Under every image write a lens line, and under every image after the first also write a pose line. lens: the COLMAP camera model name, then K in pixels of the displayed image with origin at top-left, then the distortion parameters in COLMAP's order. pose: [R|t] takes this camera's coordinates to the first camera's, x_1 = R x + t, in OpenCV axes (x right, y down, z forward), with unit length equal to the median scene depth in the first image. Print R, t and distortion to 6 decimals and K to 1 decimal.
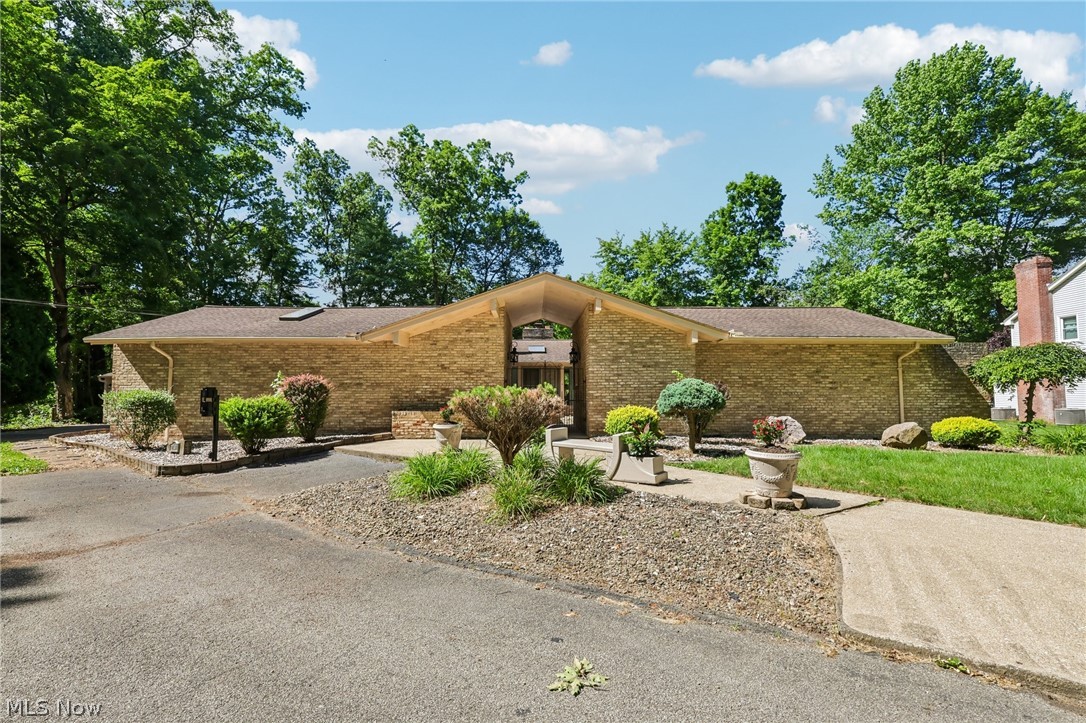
lens RADIAL K [[497.5, 0, 543.0], [0, 497.5, 361.5], [0, 0, 1]] dist [0.001133, 0.000278]
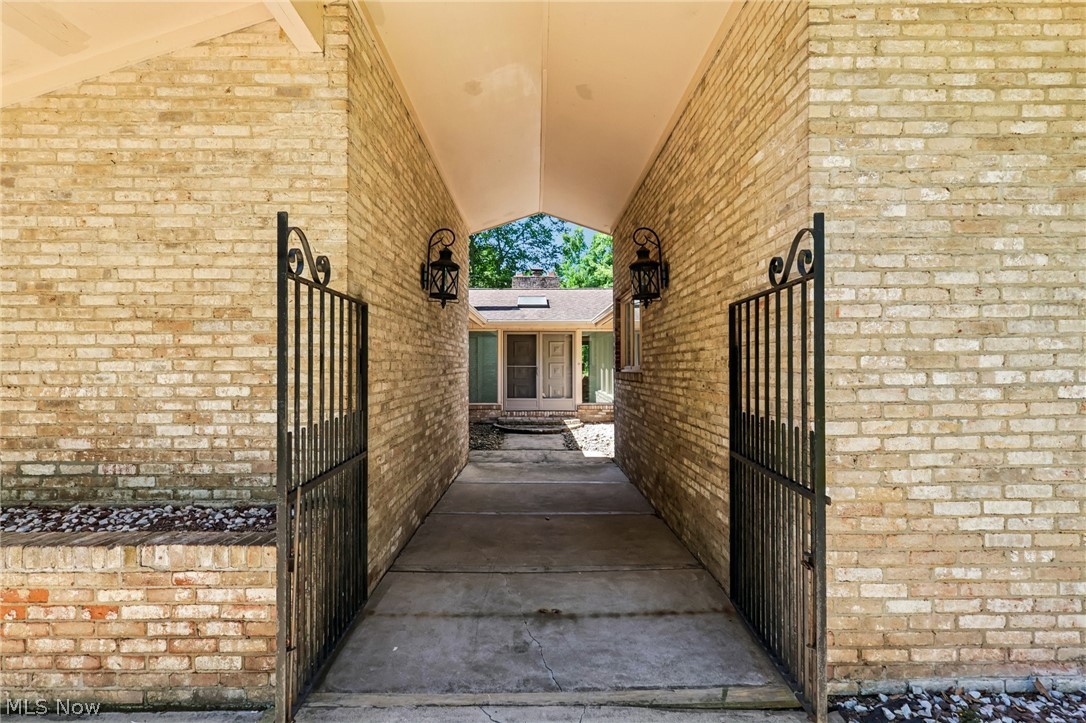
lens RADIAL K [[497.5, 0, 543.0], [0, 497.5, 361.5], [0, 0, 1]] dist [0.001133, 0.000278]
pose [[0.999993, 0.000184, -0.003728, 0.002893], [-0.000029, 0.999132, 0.041660, 0.029830], [0.003733, -0.041659, 0.999125, 0.792847]]
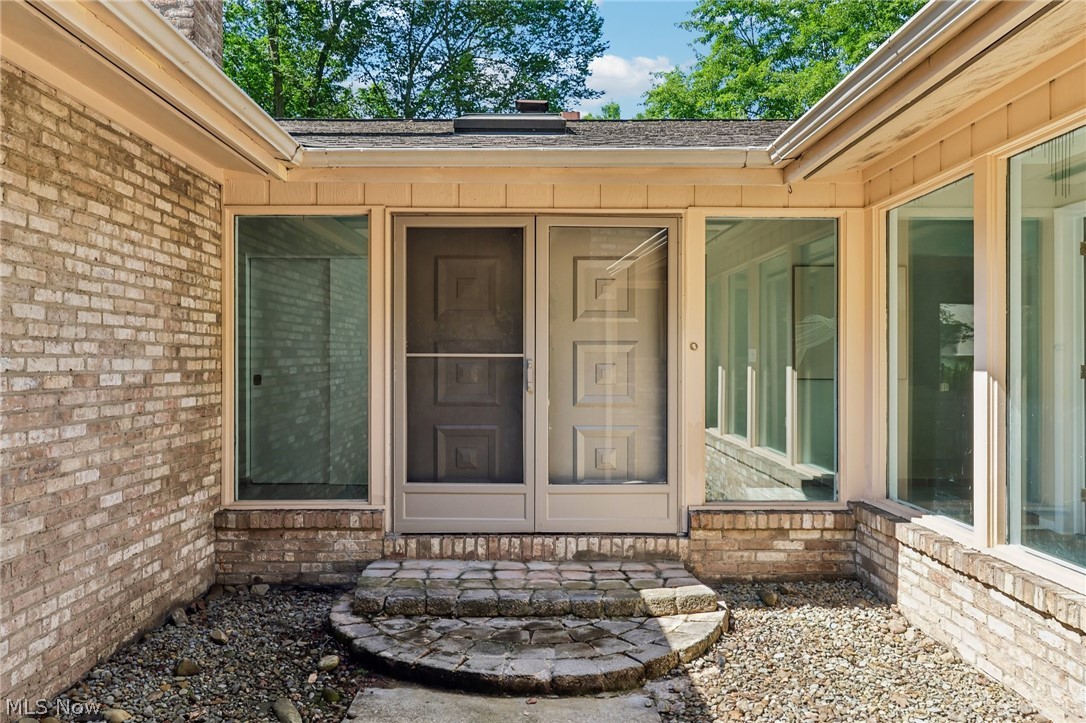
lens RADIAL K [[862.2, 0, 543.0], [0, 862.2, 361.5], [0, 0, 1]] dist [0.000134, -0.000007]
pose [[0.999957, 0.001139, -0.009186, -0.008059], [-0.000688, 0.998802, 0.048935, 0.131385], [0.009231, -0.048926, 0.998760, 2.523612]]
